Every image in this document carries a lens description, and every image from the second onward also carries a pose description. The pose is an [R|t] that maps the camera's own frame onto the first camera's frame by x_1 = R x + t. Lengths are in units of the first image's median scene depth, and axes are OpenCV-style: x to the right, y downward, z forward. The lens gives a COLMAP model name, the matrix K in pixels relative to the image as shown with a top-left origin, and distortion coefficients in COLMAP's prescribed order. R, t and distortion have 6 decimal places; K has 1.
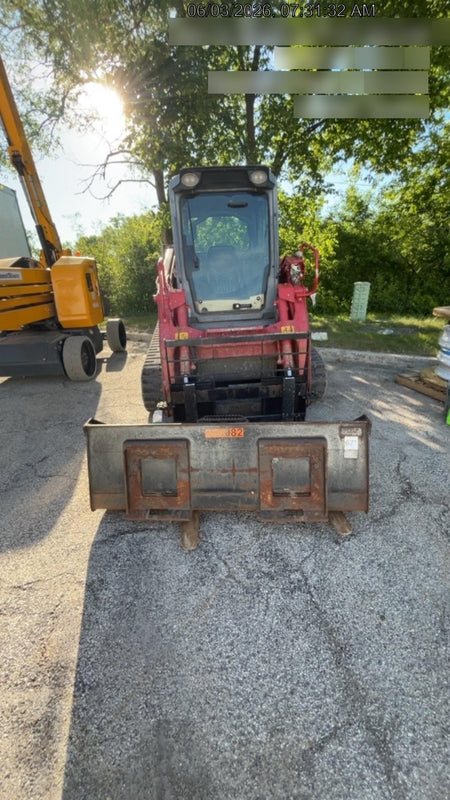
lens RADIAL K [[328.2, 0, 222.4], [0, 328.2, 384.3], [0, 0, 1]] dist [0.015153, 0.000096]
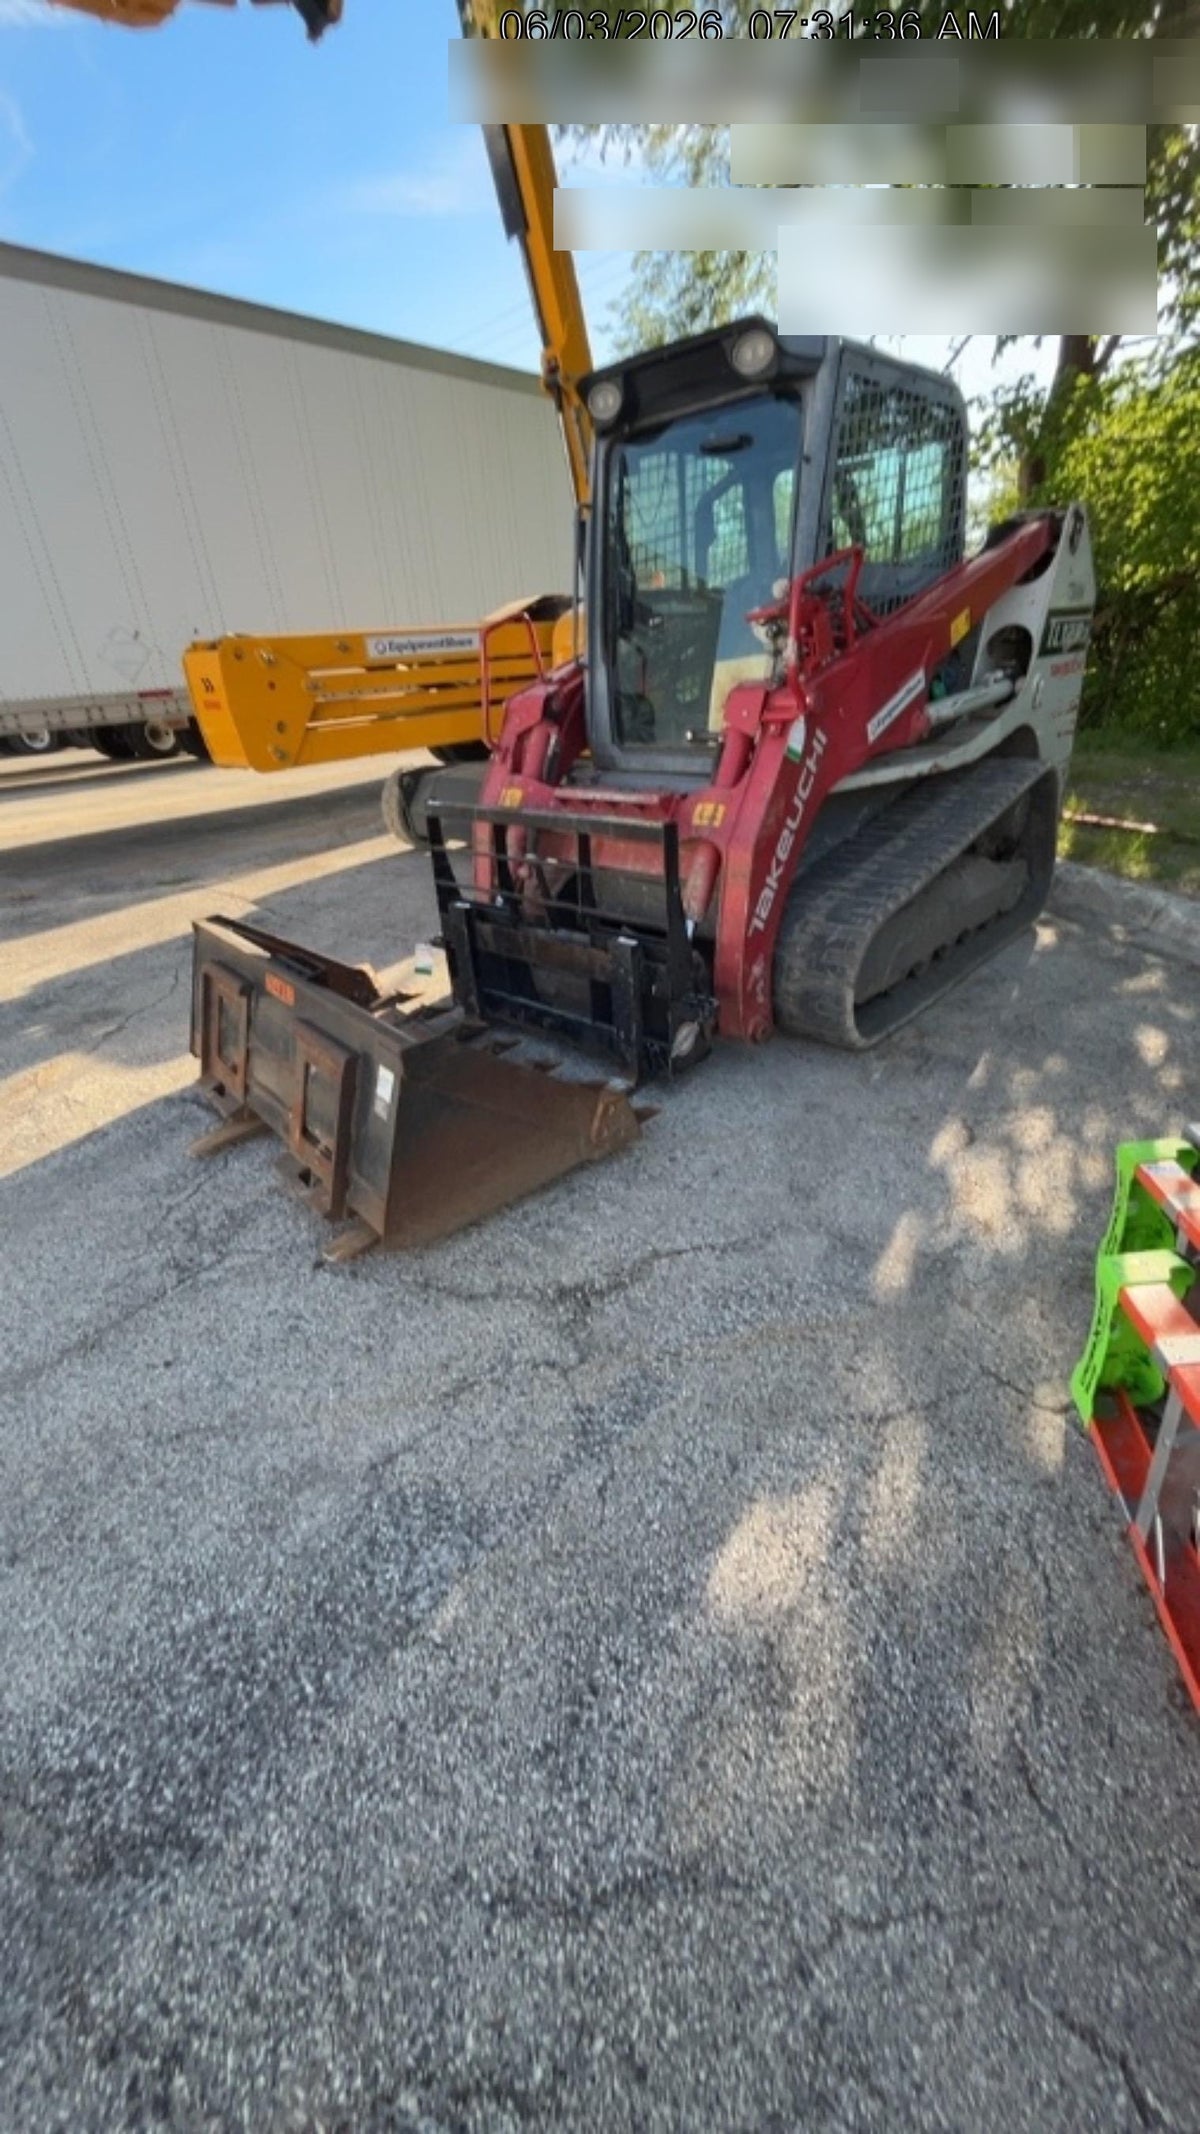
lens RADIAL K [[875.5, 0, 593.2], [0, 875.5, 1025.2], [0, 0, 1]] dist [0.015153, 0.000096]
pose [[0.671720, 0.296725, -0.678783, 1.471720], [-0.195567, 0.954800, 0.223852, -0.243571], [0.714525, -0.017618, 0.699388, 0.408456]]
